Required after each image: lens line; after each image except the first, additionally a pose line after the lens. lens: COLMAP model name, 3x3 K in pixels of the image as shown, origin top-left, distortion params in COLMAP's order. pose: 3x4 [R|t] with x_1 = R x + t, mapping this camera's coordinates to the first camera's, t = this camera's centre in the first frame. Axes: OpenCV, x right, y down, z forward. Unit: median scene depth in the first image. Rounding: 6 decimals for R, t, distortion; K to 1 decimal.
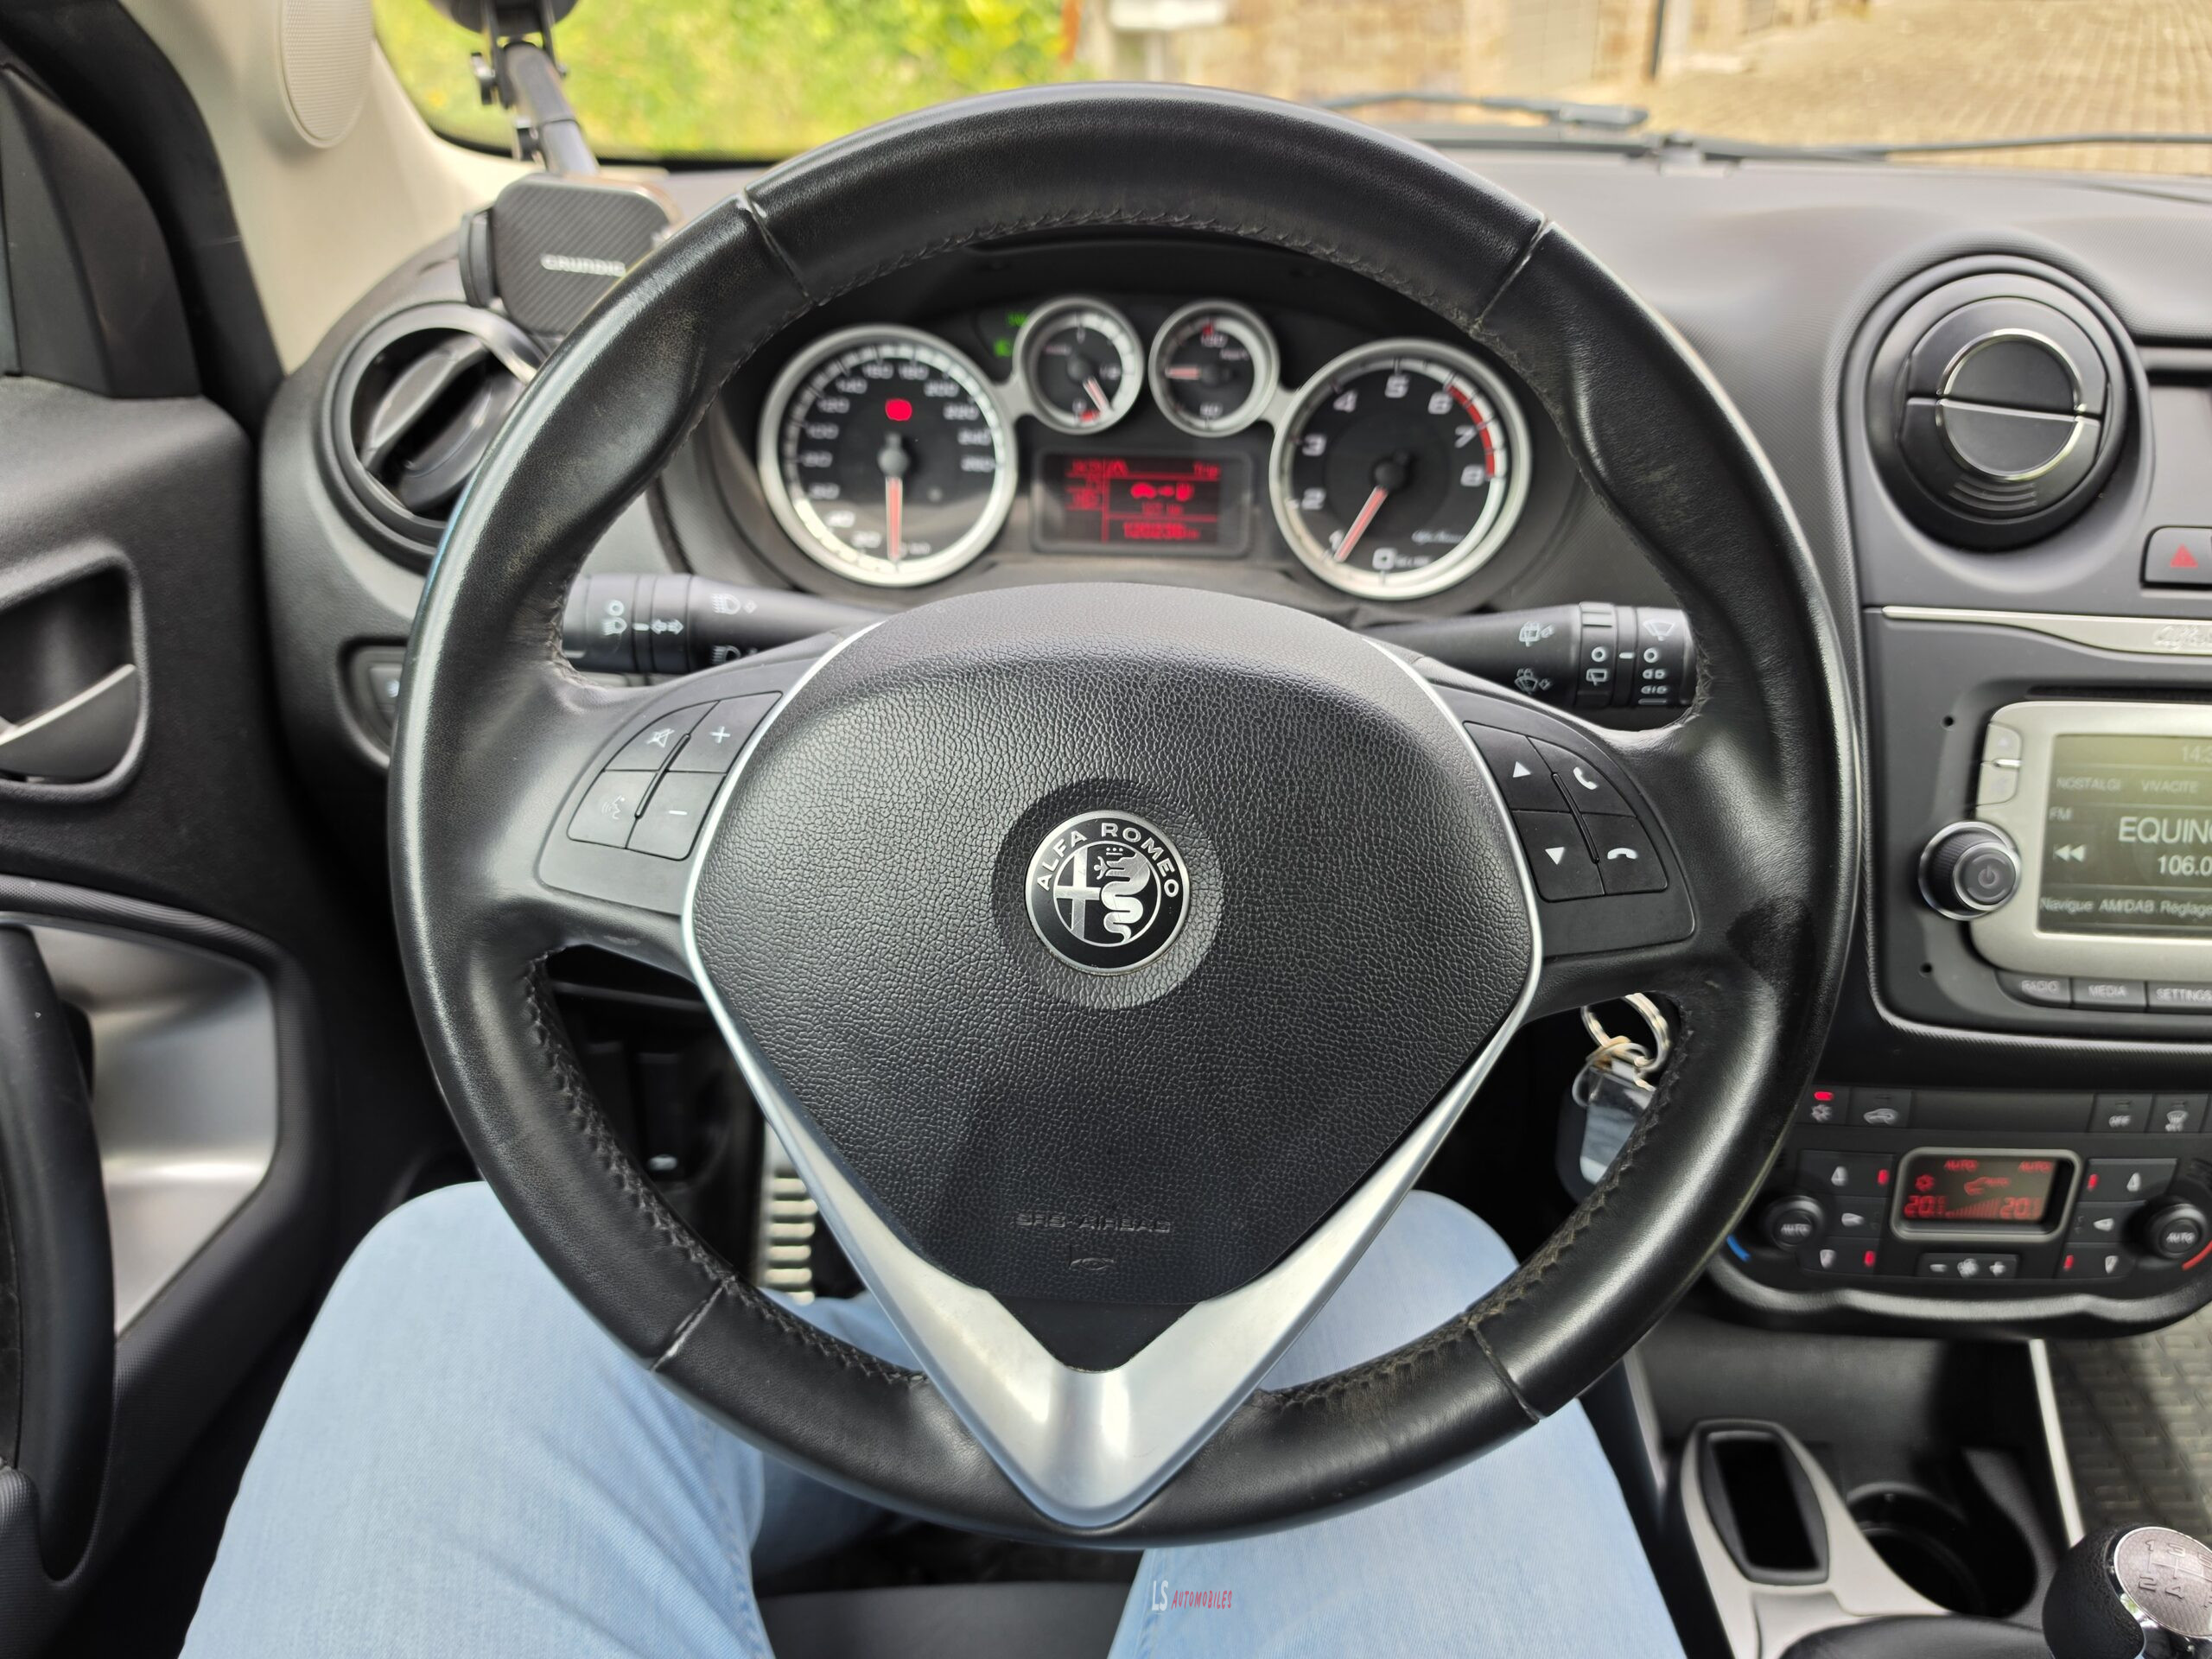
lens RADIAL K [[1574.1, 0, 1106.0], [0, 1574.1, 829.5], [0, 0, 1]] dist [0.006053, -0.002618]
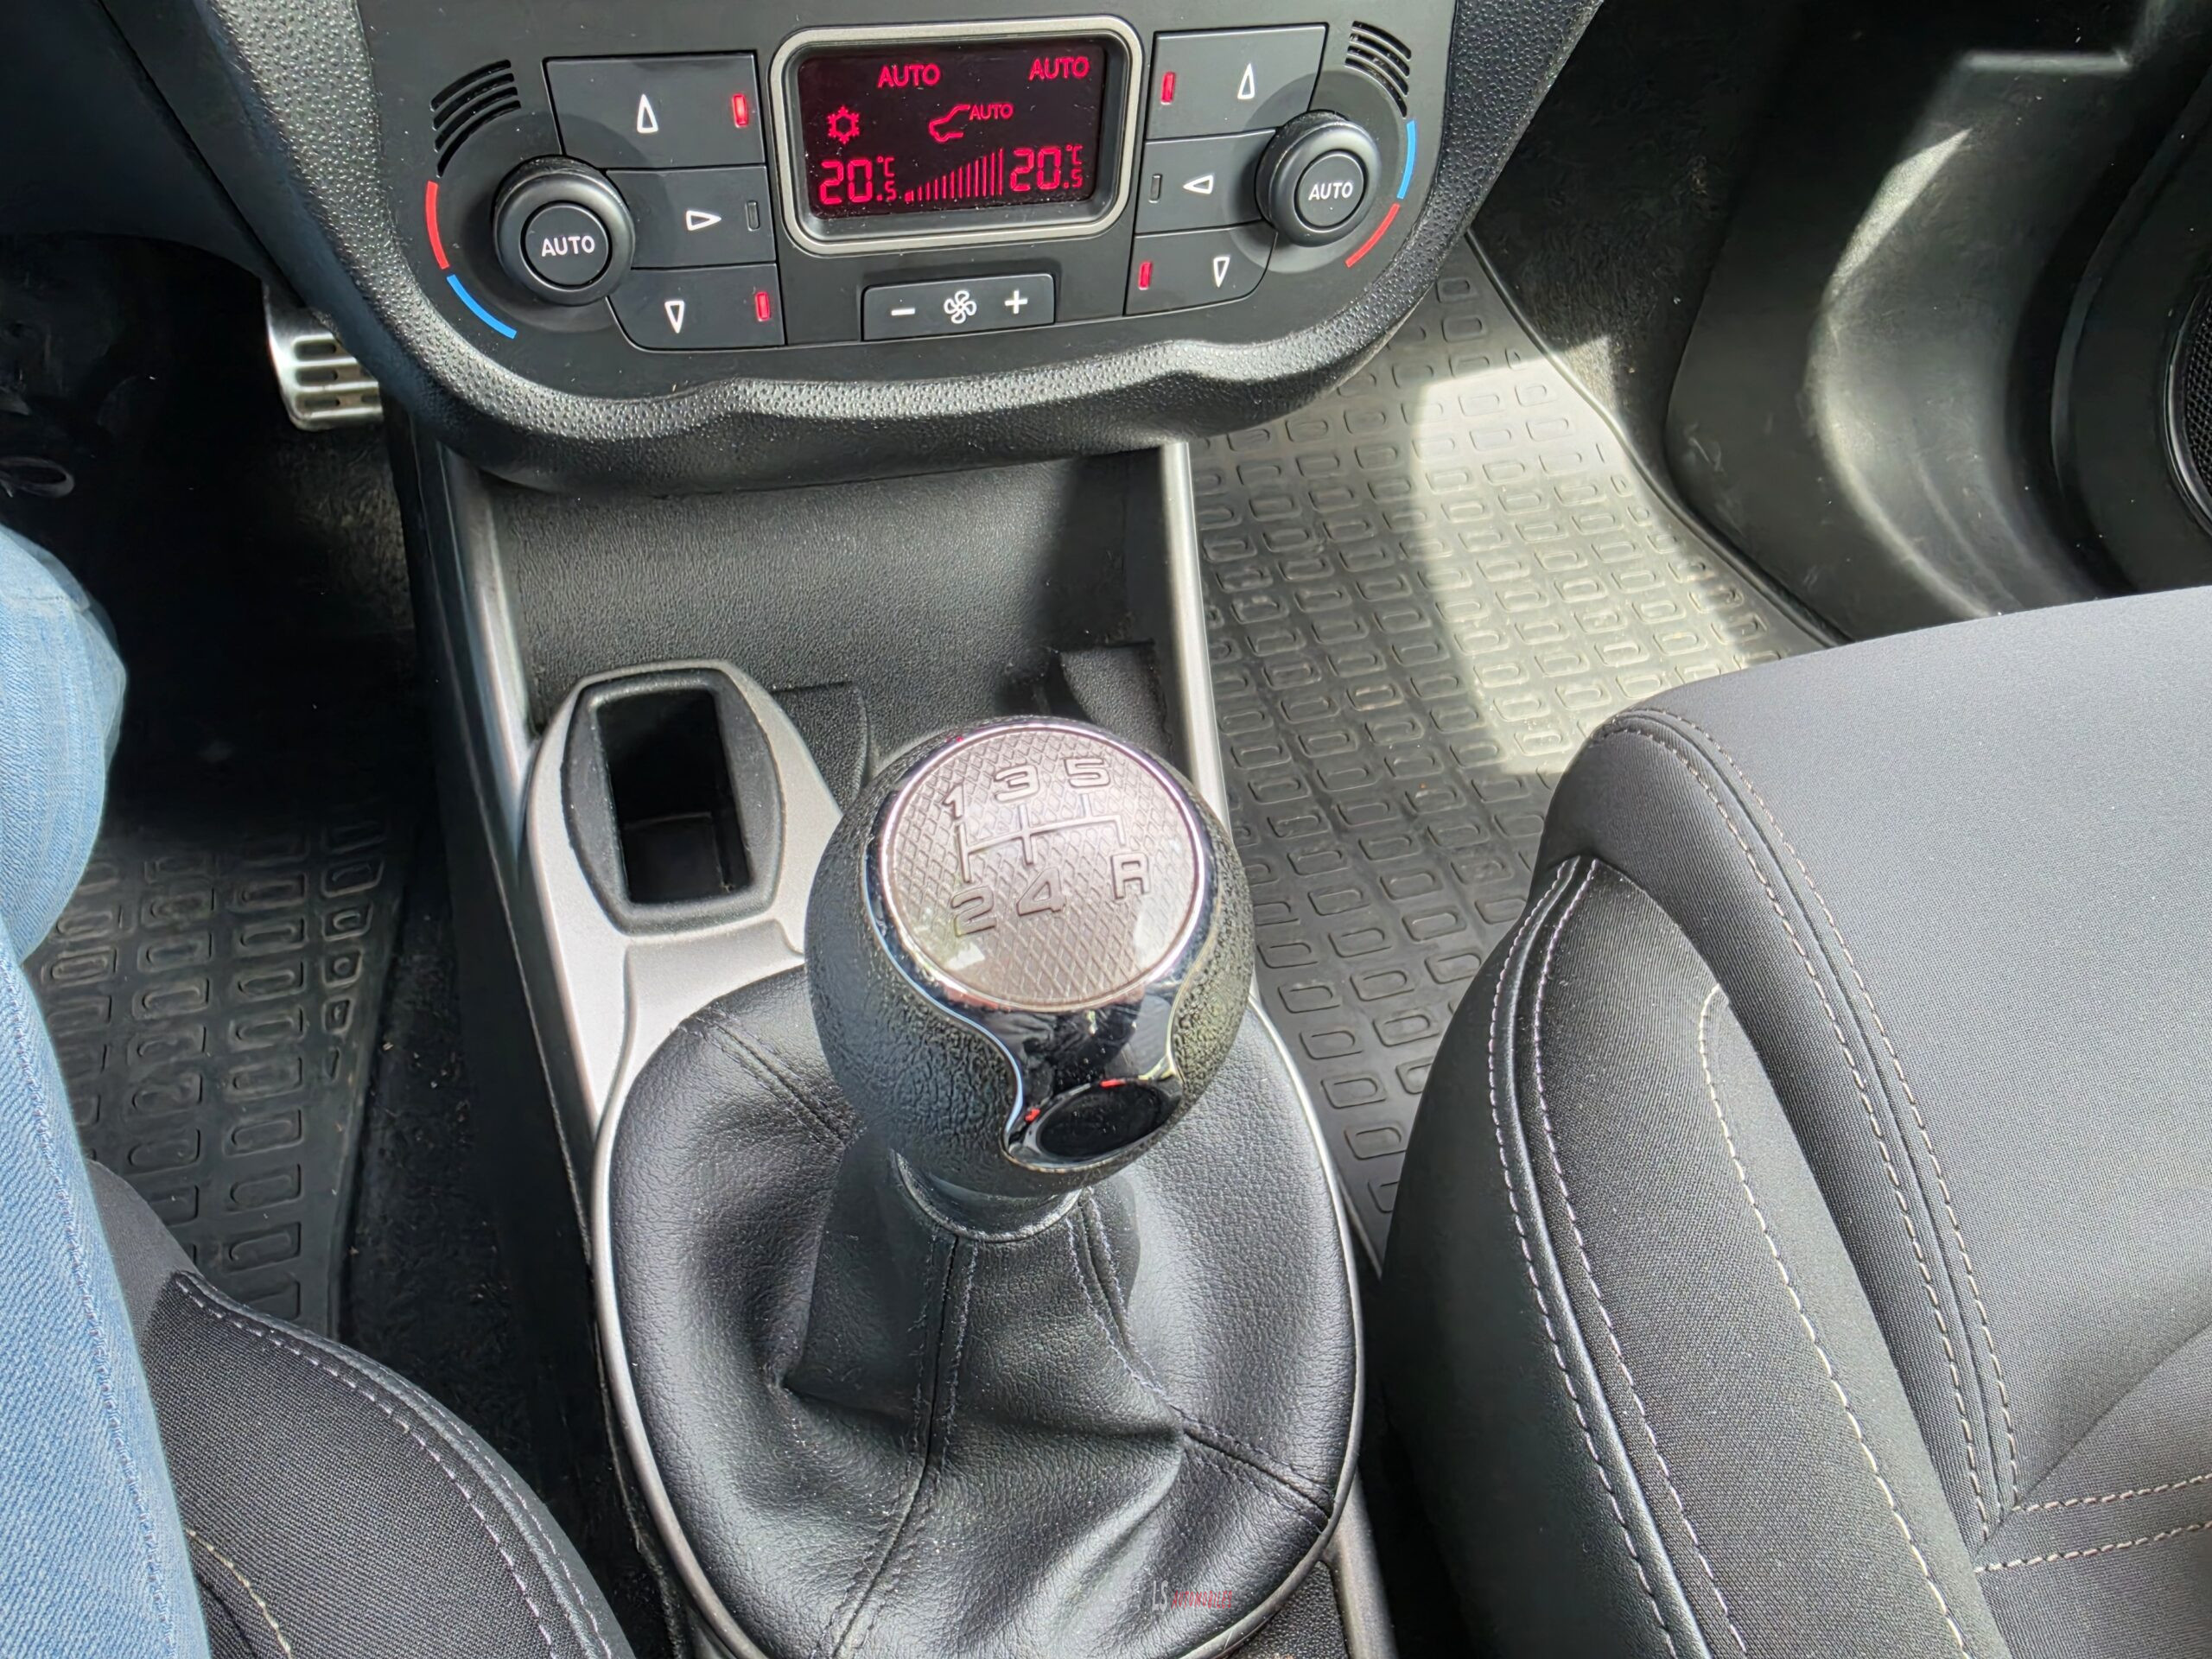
lens RADIAL K [[1482.1, 0, 1019.4], [0, 1482.1, 778.9], [0, 0, 1]] dist [0.007842, -0.001746]
pose [[0.965988, -0.167918, 0.196649, 0.523402], [0.082225, 0.920466, 0.382075, 0.278707], [-0.245166, -0.352910, 0.902966, 0.595955]]
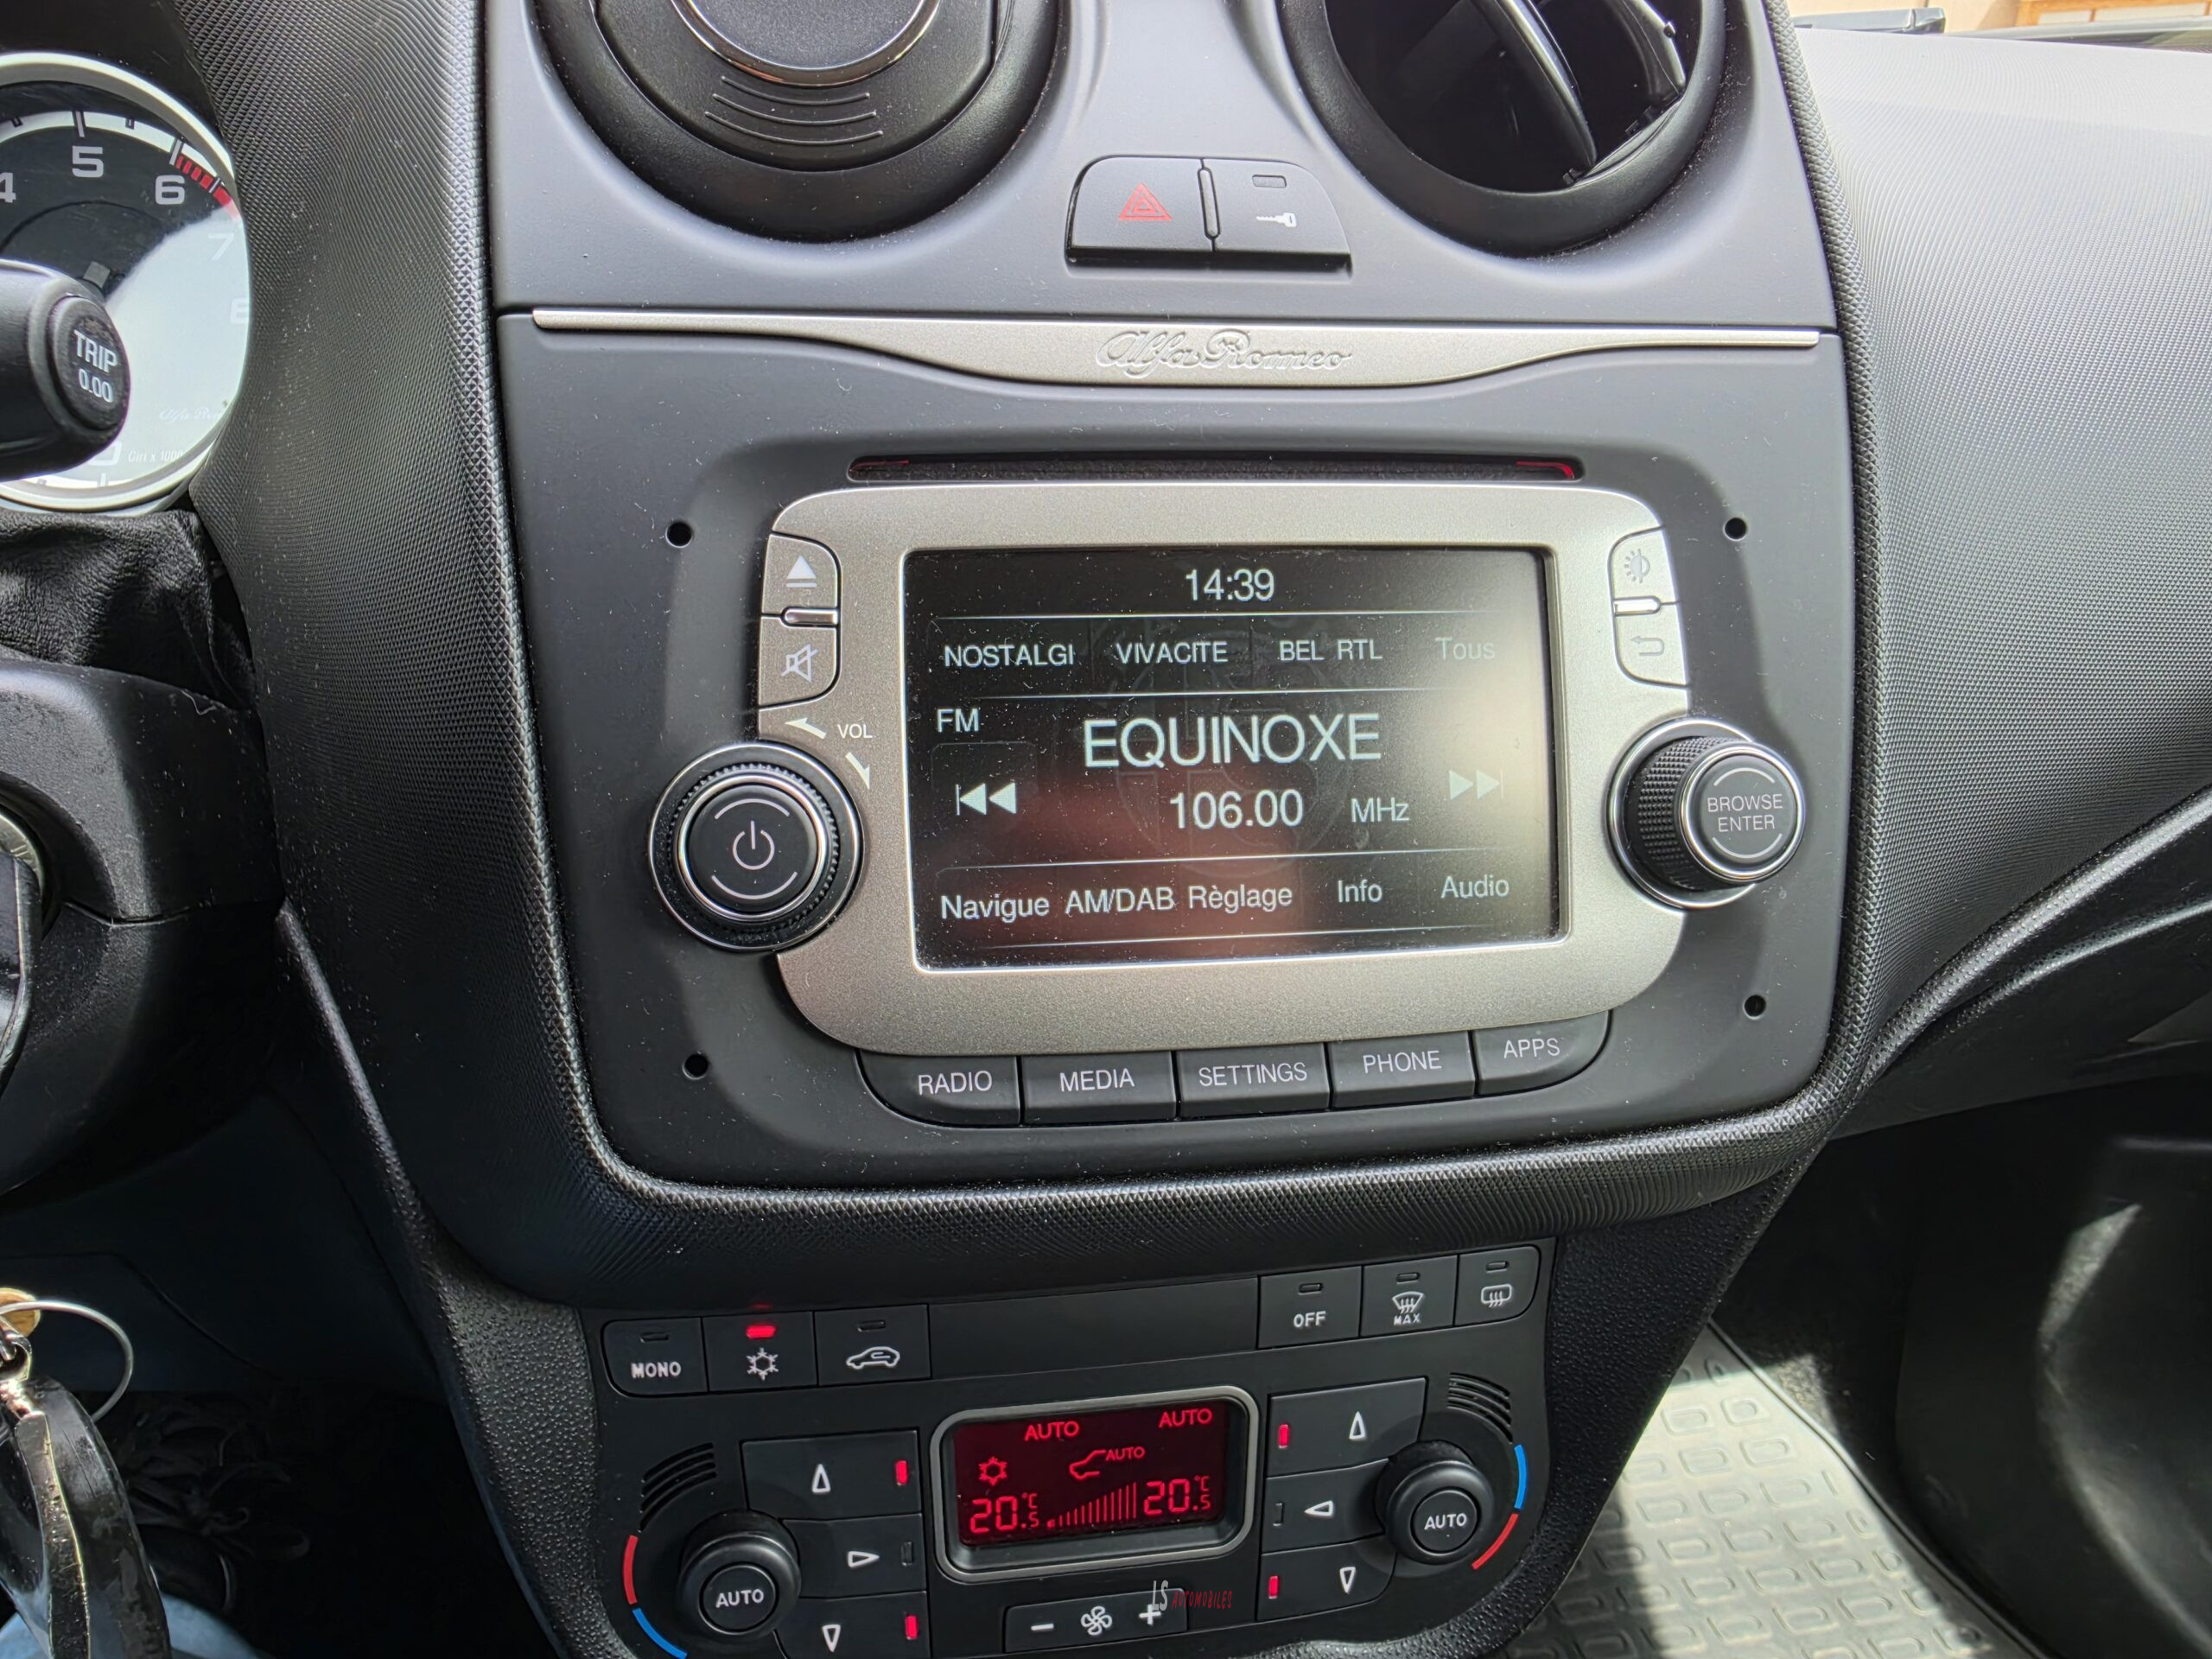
lens RADIAL K [[1472.6, 0, 1038.4], [0, 1472.6, 839.6], [0, 0, 1]] dist [0.004057, 0.002976]
pose [[0.989976, -0.067237, 0.124206, 0.567002], [0.081374, 0.990314, -0.112499, 0.078868], [-0.115439, 0.121479, 0.985858, 0.551560]]
